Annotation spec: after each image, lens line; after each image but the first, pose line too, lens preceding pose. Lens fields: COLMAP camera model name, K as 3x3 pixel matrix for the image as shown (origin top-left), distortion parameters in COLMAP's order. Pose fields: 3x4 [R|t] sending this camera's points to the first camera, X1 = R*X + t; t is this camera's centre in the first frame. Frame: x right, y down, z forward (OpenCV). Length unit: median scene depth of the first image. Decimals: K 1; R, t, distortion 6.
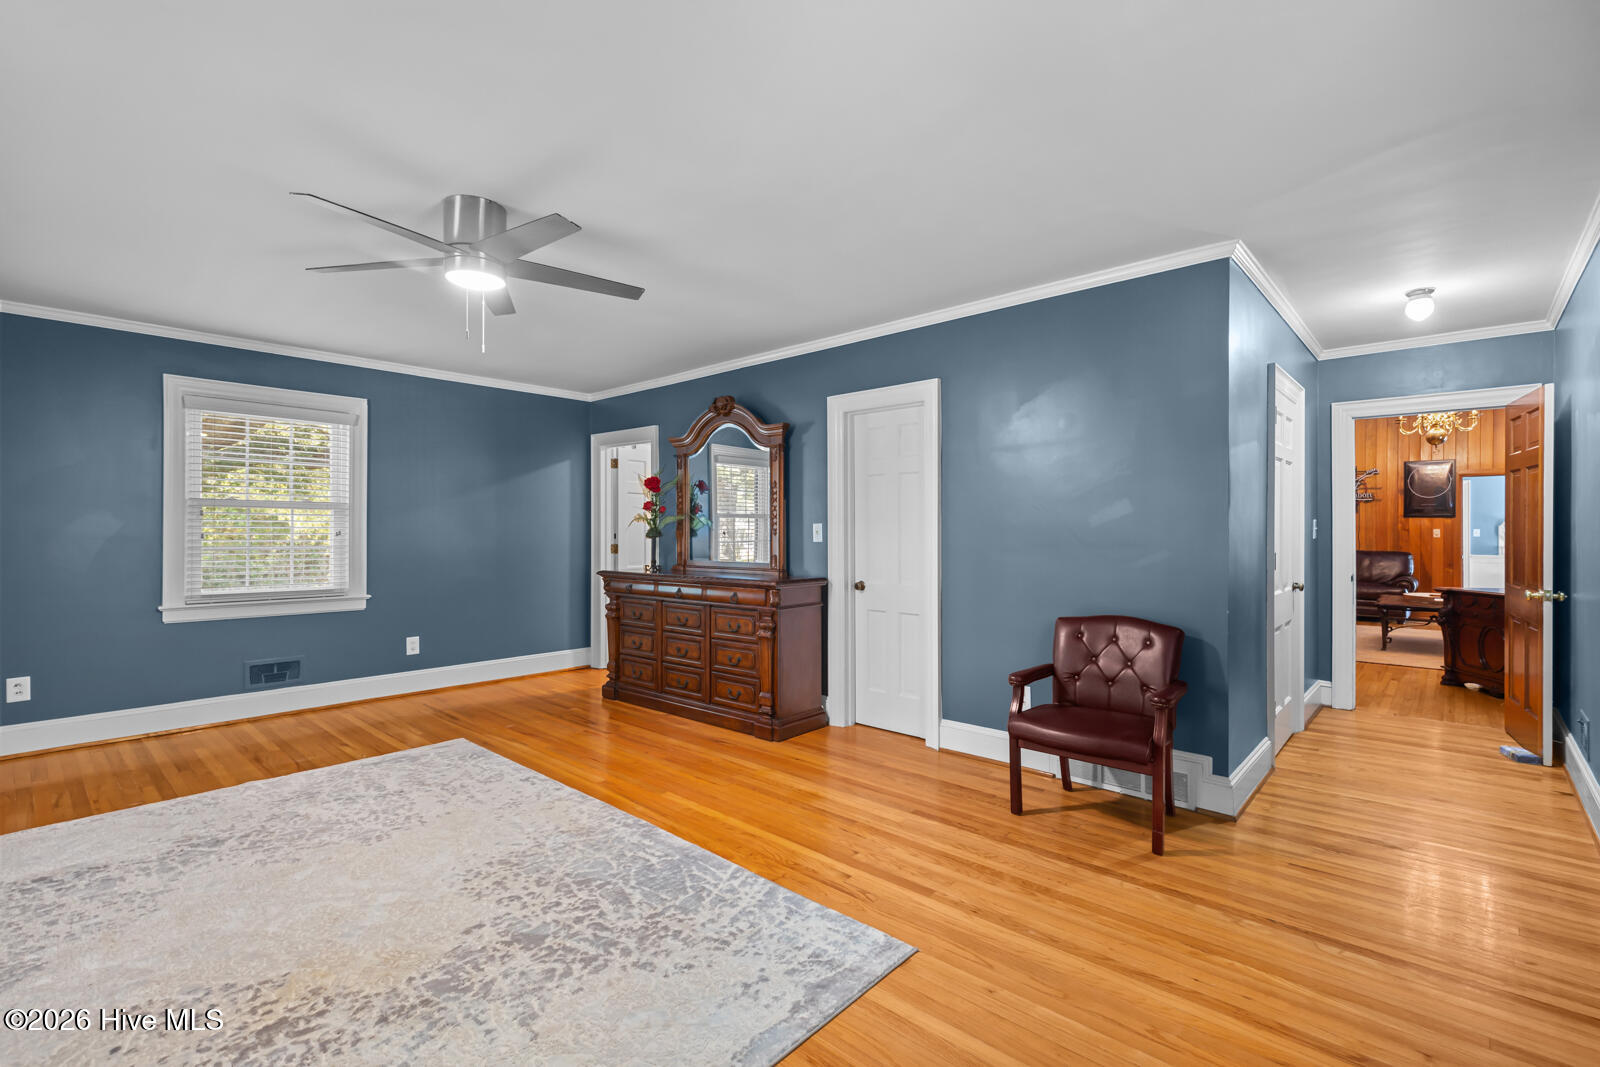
lens RADIAL K [[733.1, 0, 804.1], [0, 733.1, 539.0], [0, 0, 1]] dist [0.002763, -0.000168]
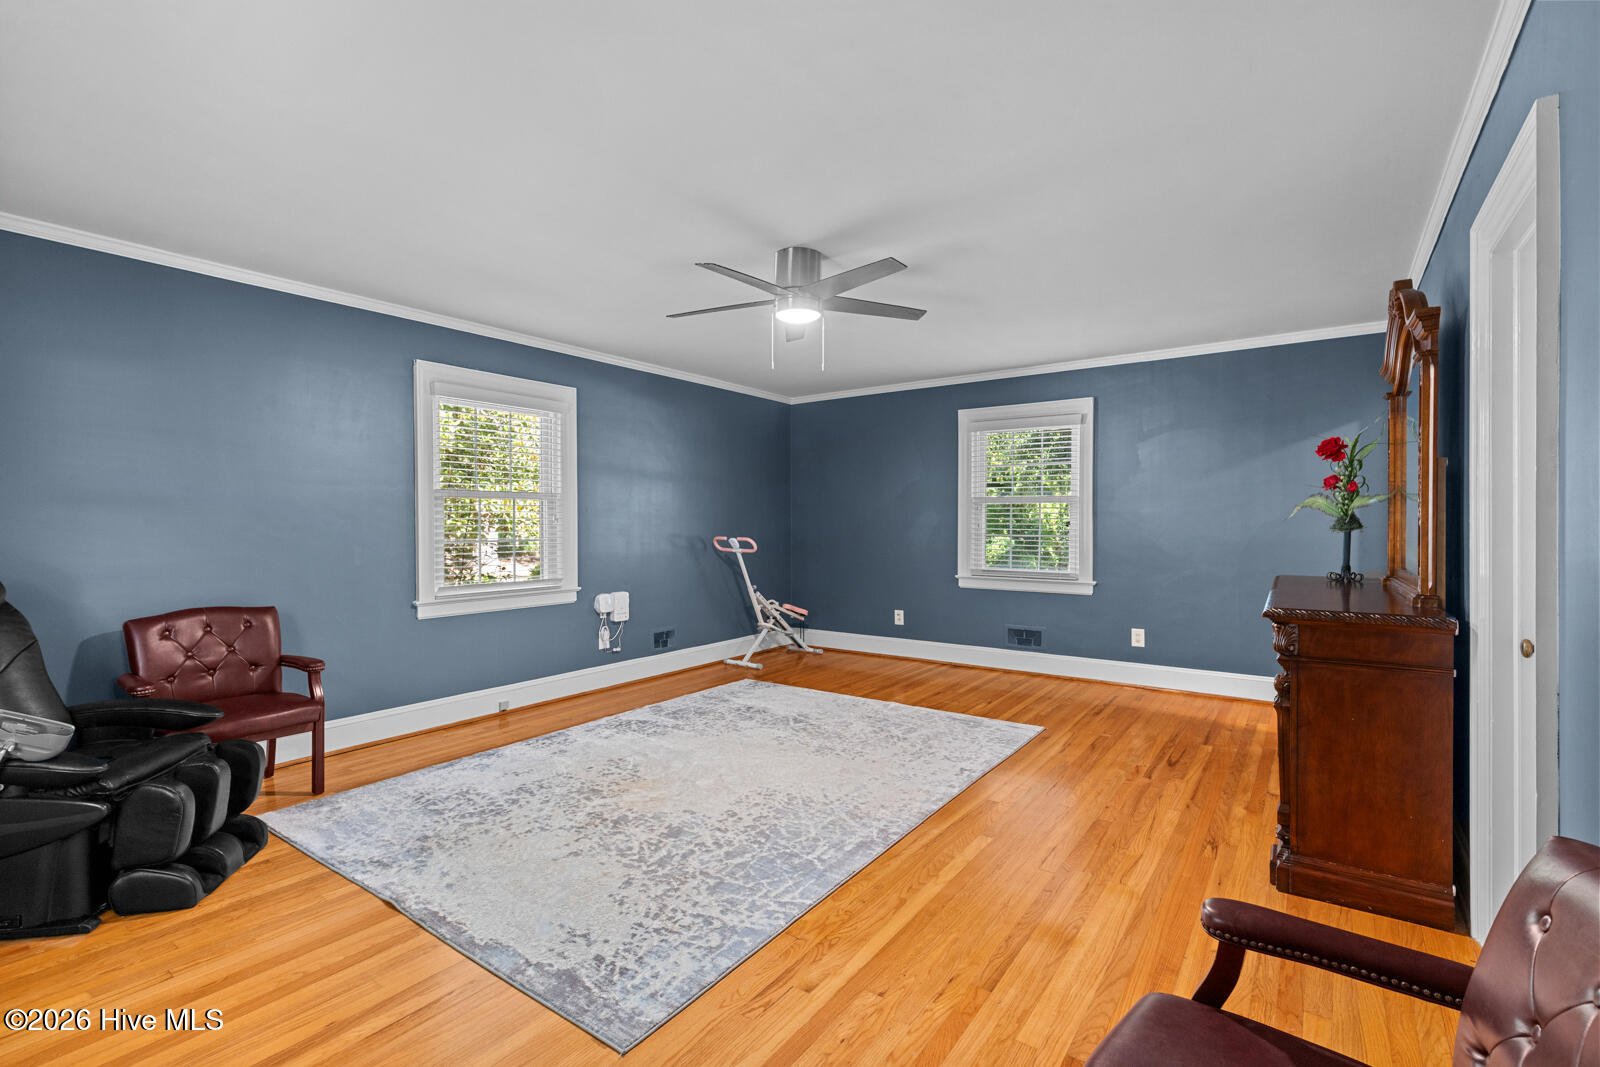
lens RADIAL K [[713.6, 0, 789.4], [0, 713.6, 527.4], [0, 0, 1]] dist [0.001952, 0.000023]
pose [[0.098533, 0.005979, -0.995116, 0.732963], [-0.009205, 0.999945, 0.005097, -0.005770], [0.995091, 0.008658, 0.098582, 0.867975]]
